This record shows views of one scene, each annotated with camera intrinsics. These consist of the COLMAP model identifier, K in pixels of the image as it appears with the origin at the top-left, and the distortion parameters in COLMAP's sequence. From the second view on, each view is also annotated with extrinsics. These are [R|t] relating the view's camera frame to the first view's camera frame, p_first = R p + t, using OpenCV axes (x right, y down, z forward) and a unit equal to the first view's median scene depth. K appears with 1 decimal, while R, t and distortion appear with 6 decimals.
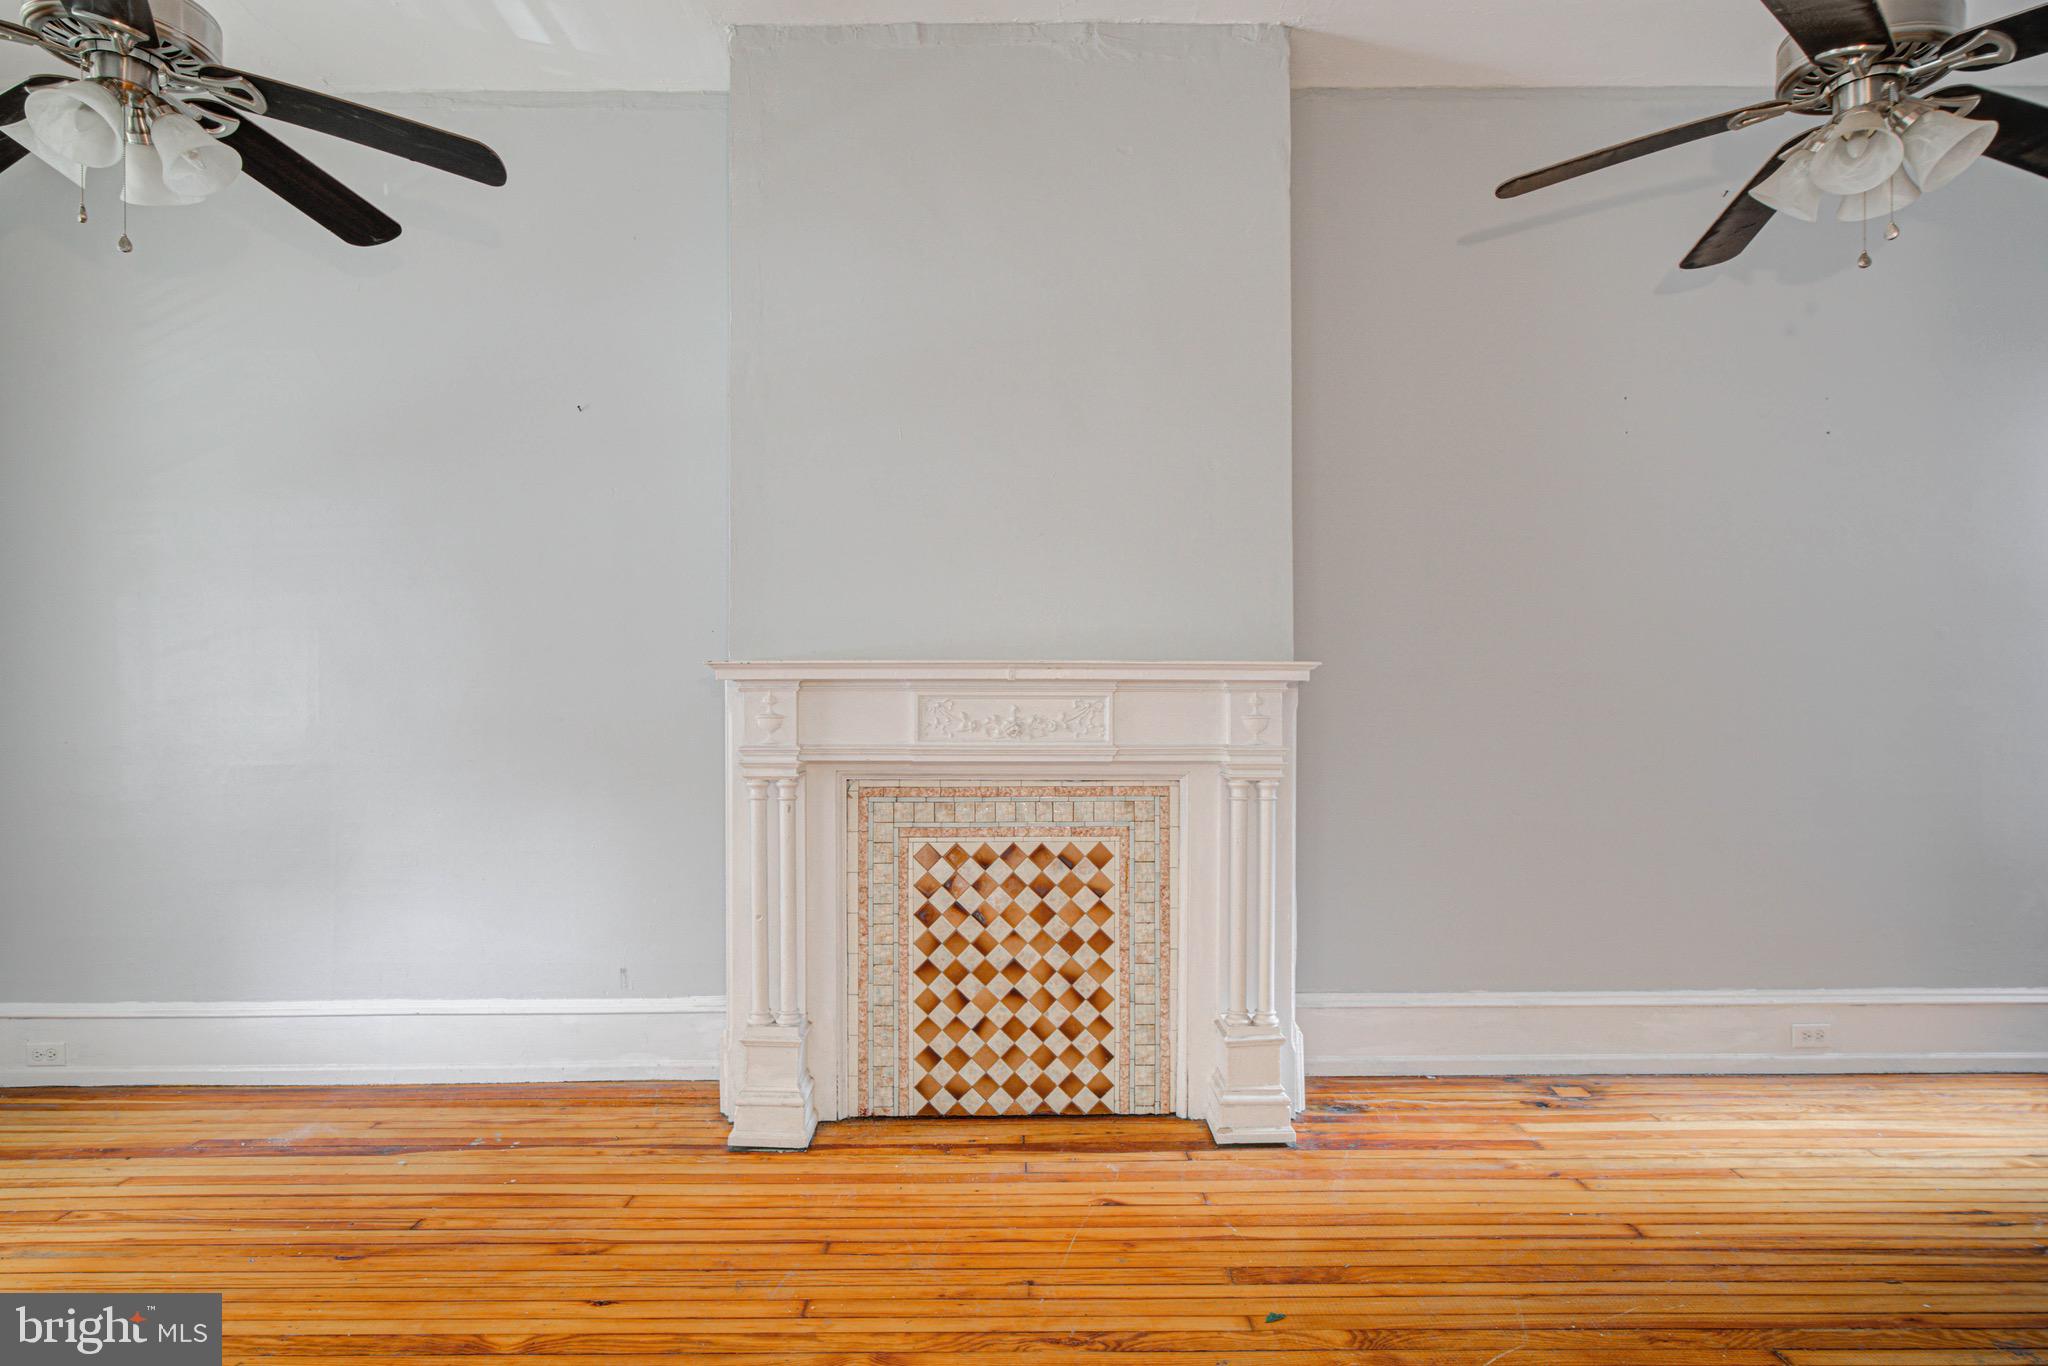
lens RADIAL K [[1144.2, 0, 1017.9], [0, 1144.2, 682.6], [0, 0, 1]] dist [0.001323, -0.001130]
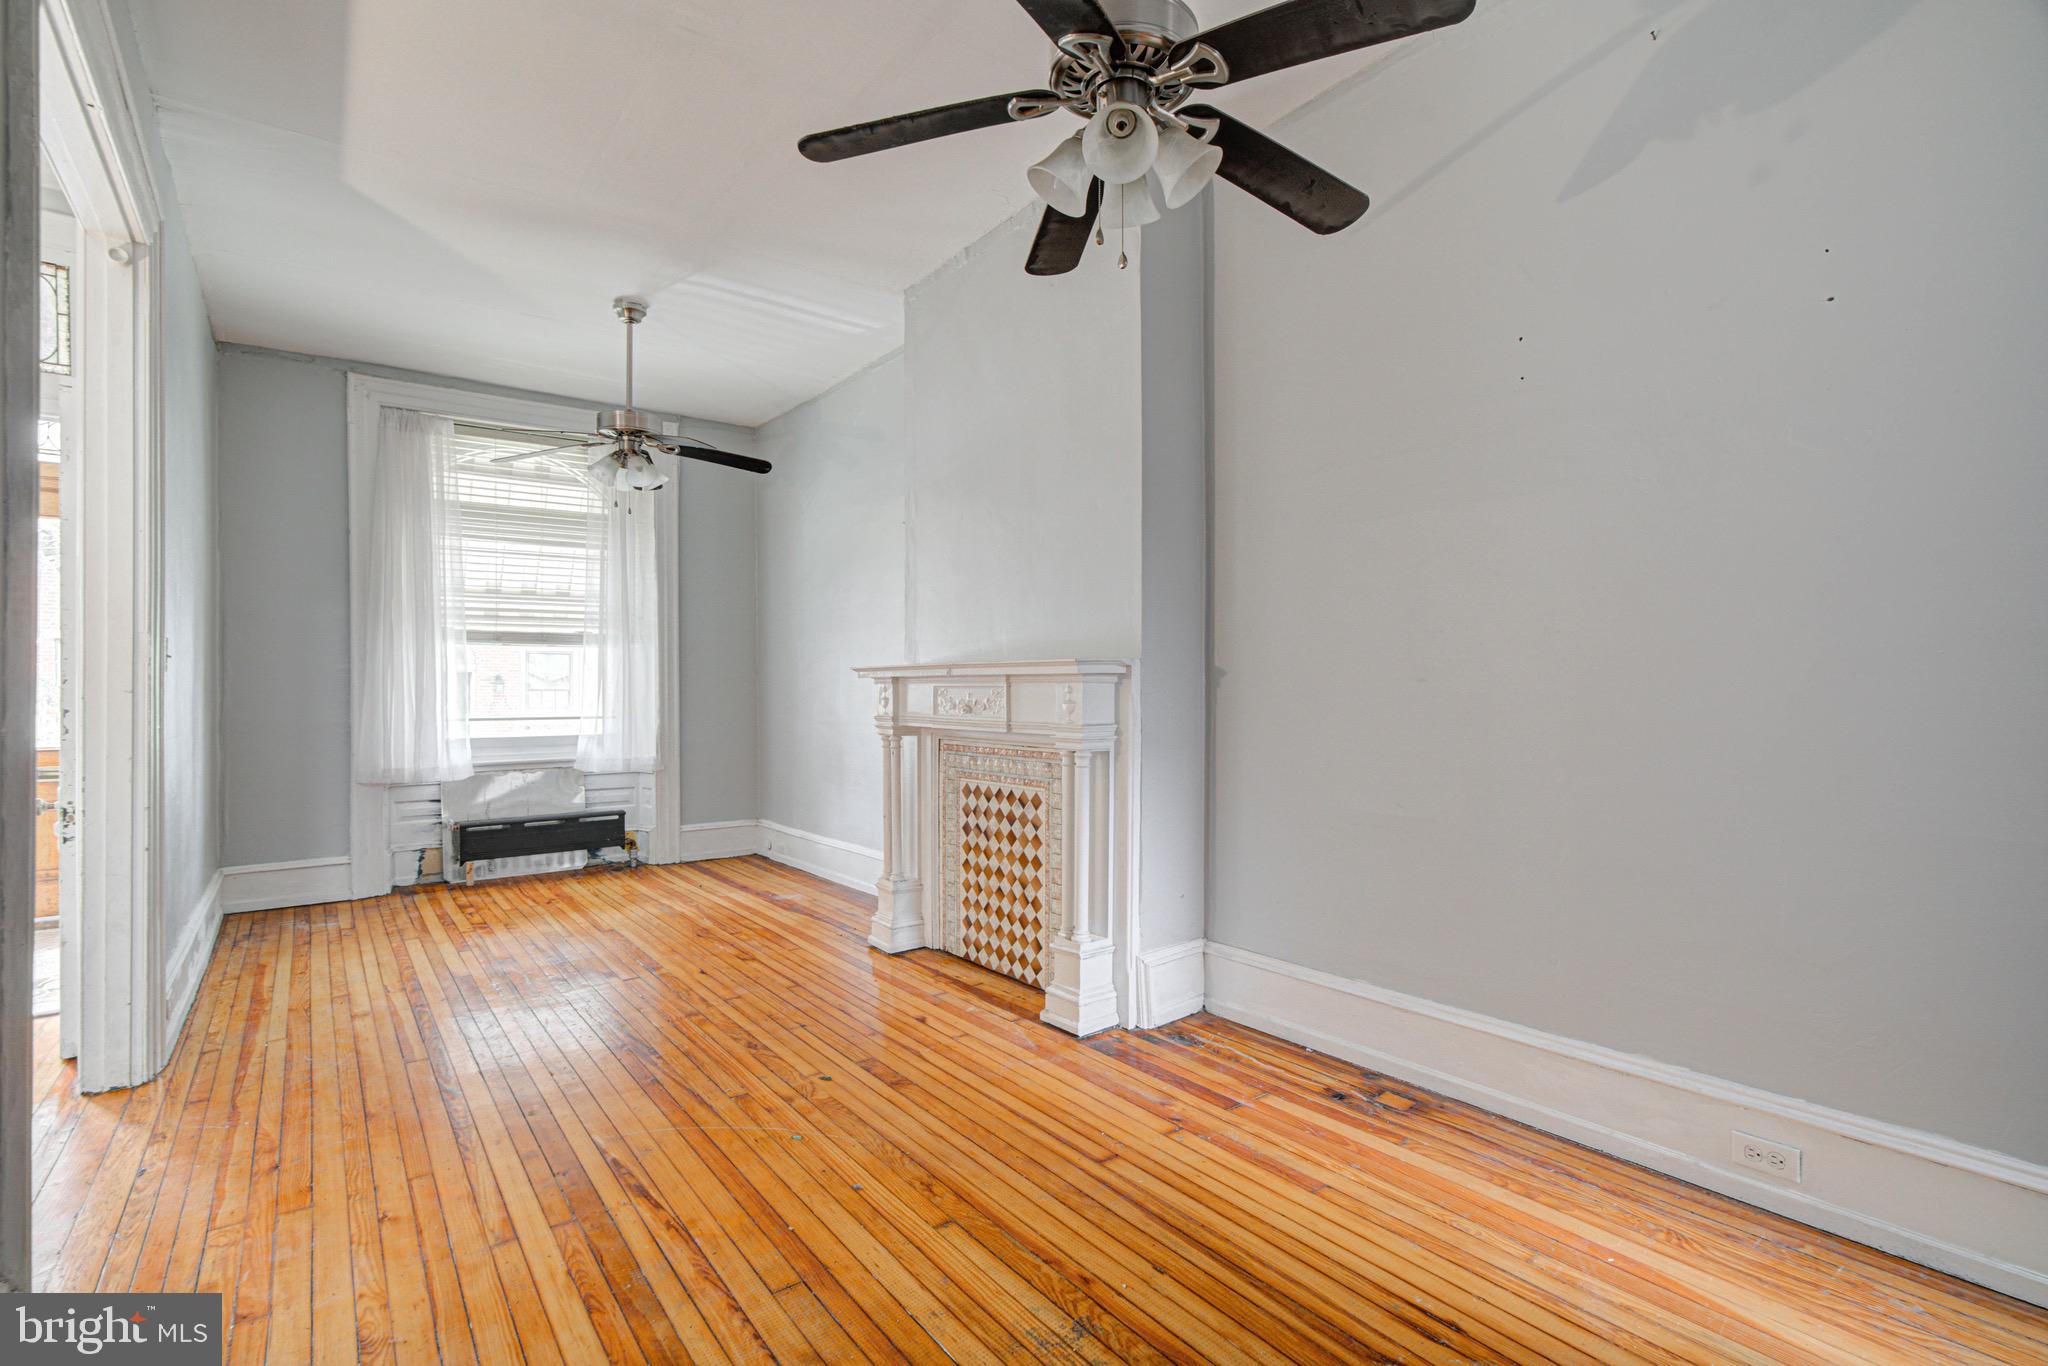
lens RADIAL K [[961.0, 0, 1028.0], [0, 961.0, 685.8], [0, 0, 1]] dist [-0.003819, 0.001305]
pose [[0.593646, -0.002662, -0.804722, 1.005449], [0.012163, 0.999910, 0.005665, 0.005031], [0.804635, -0.013151, 0.593625, 0.305308]]
